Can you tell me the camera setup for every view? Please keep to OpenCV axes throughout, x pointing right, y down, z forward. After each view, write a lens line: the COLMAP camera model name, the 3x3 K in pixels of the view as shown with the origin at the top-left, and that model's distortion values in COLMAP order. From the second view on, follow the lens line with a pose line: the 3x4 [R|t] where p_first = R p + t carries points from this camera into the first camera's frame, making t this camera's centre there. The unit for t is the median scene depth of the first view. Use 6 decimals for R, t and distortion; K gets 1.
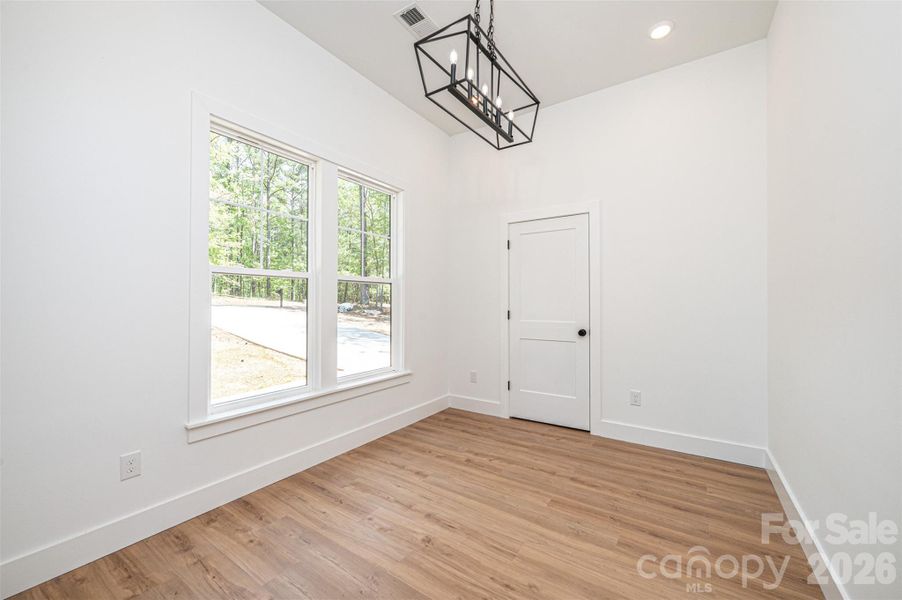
lens RADIAL K [[358.3, 0, 452.0], [0, 358.3, 301.4], [0, 0, 1]] dist [0.000363, -0.000139]
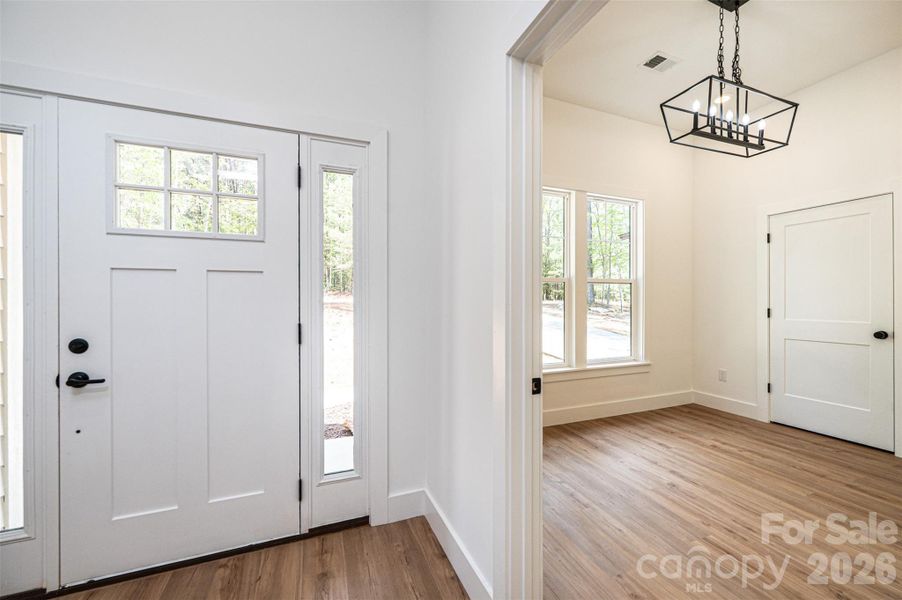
lens RADIAL K [[358.3, 0, 452.0], [0, 358.3, 301.4], [0, 0, 1]] dist [0.000363, -0.000139]
pose [[0.826243, -0.002043, -0.563310, 0.002115], [0.006150, 0.999967, 0.005395, -0.003590], [0.563280, -0.007922, 0.826228, -0.333993]]
